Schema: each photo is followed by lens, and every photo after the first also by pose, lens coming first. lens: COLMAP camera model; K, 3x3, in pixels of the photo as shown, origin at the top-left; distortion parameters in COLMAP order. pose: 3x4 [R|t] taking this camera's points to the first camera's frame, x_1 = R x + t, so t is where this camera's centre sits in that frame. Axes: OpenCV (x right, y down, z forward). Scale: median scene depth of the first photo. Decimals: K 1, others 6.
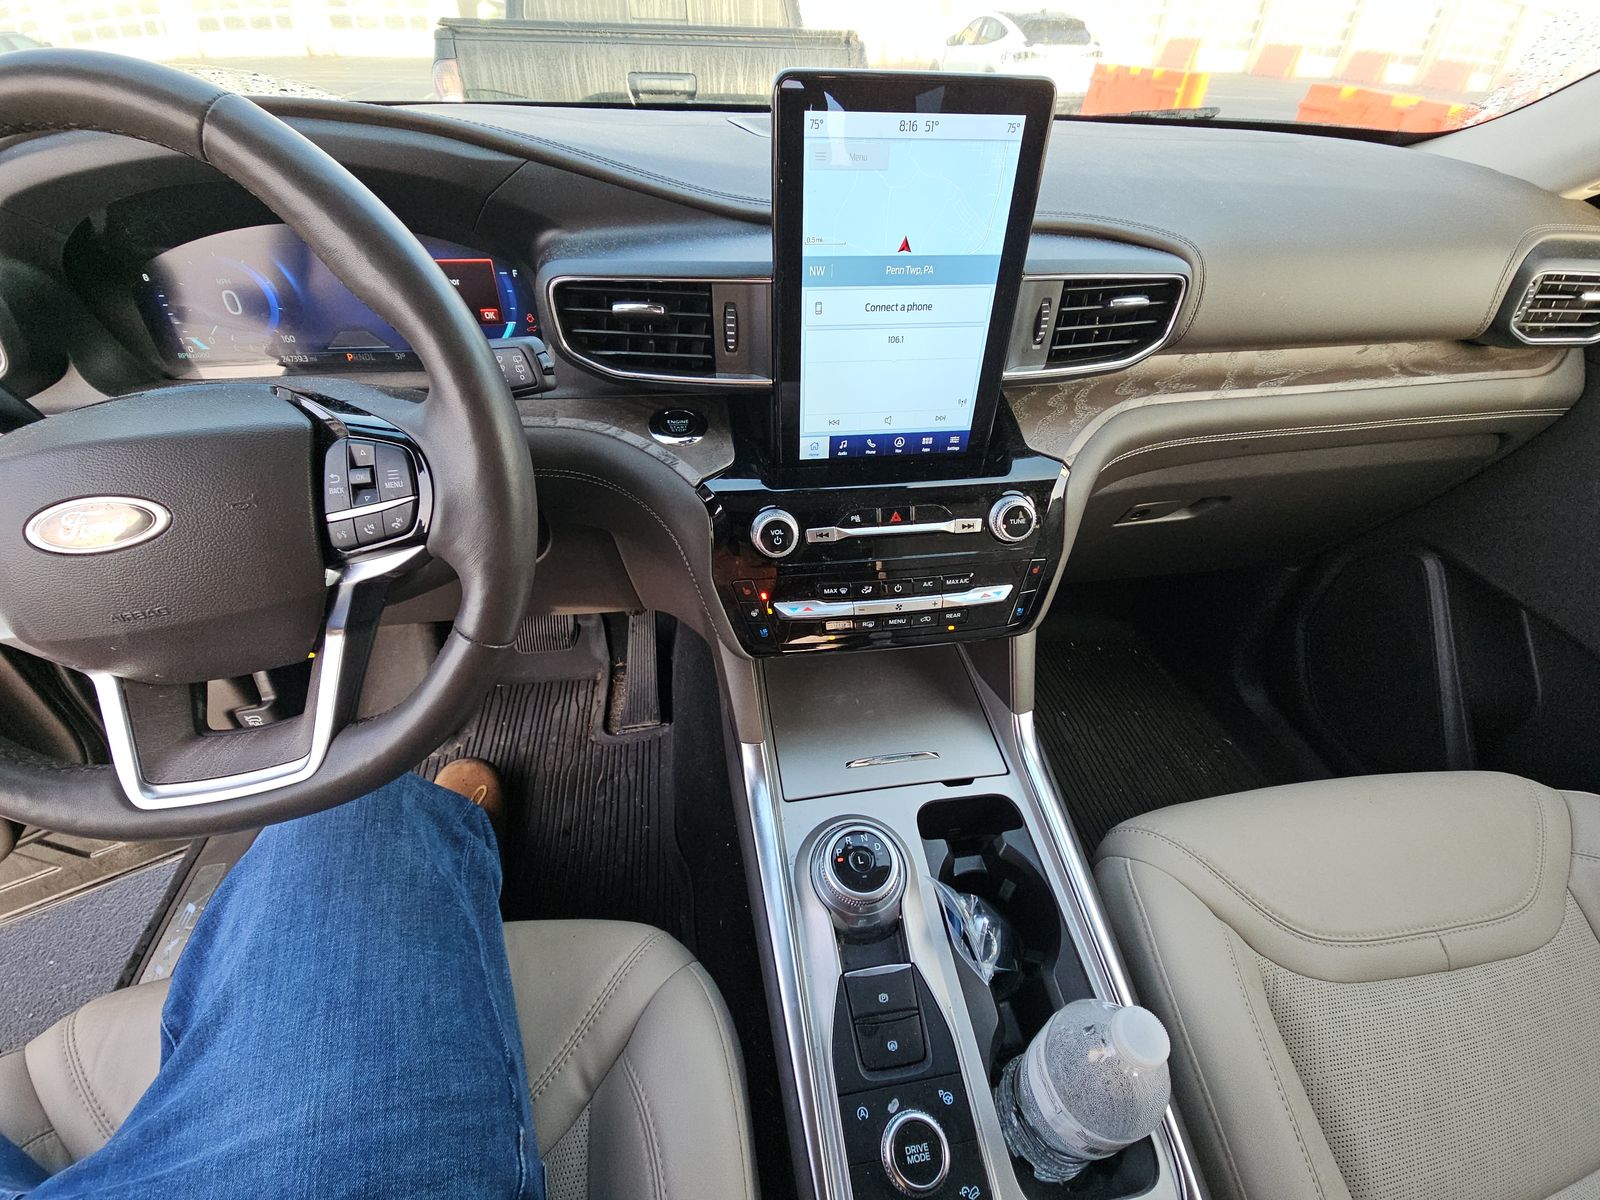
lens RADIAL K [[651.5, 0, 798.2], [0, 651.5, 594.7], [0, 0, 1]] dist [0.015916, -0.015325]
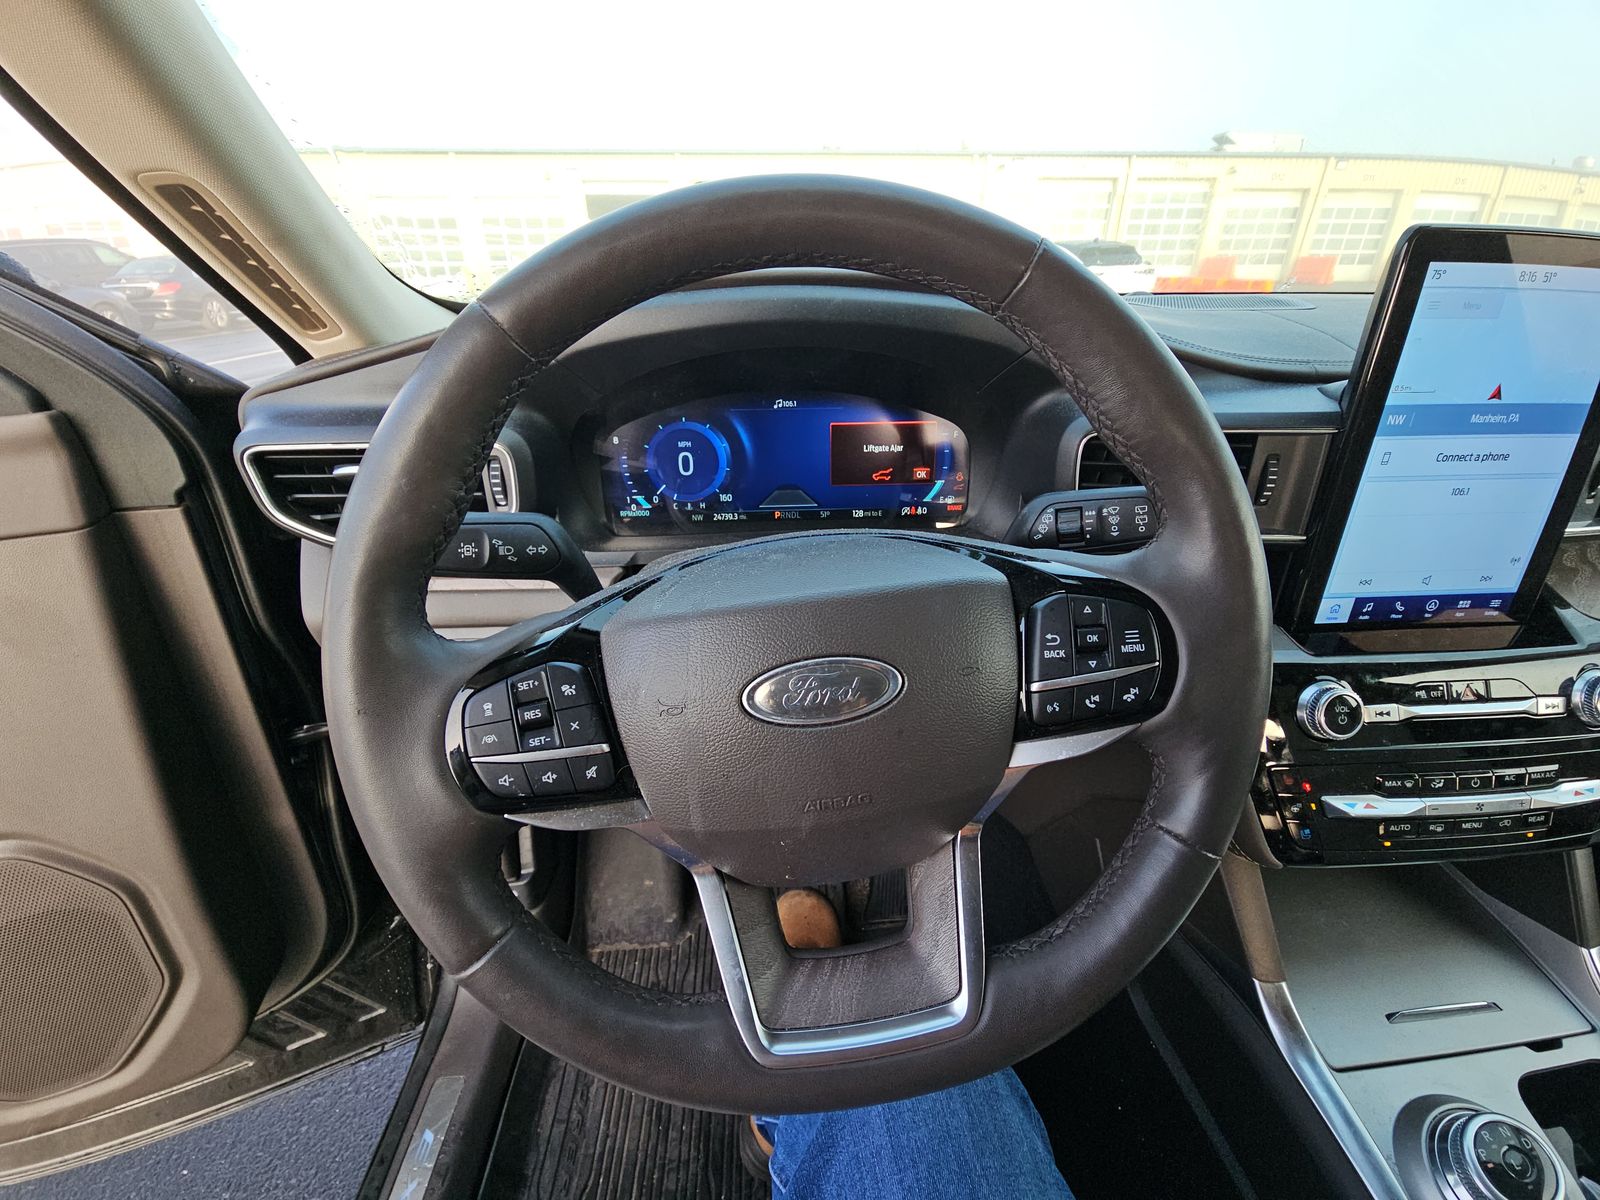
lens RADIAL K [[646.3, 0, 800.0], [0, 646.3, 600.0], [0, 0, 1]] dist [0.019364, -0.015334]
pose [[0.995855, 0.009870, -0.090421, -0.606281], [-0.031024, 0.971342, -0.235652, -0.014087], [0.085504, 0.237480, 0.967622, 0.103633]]
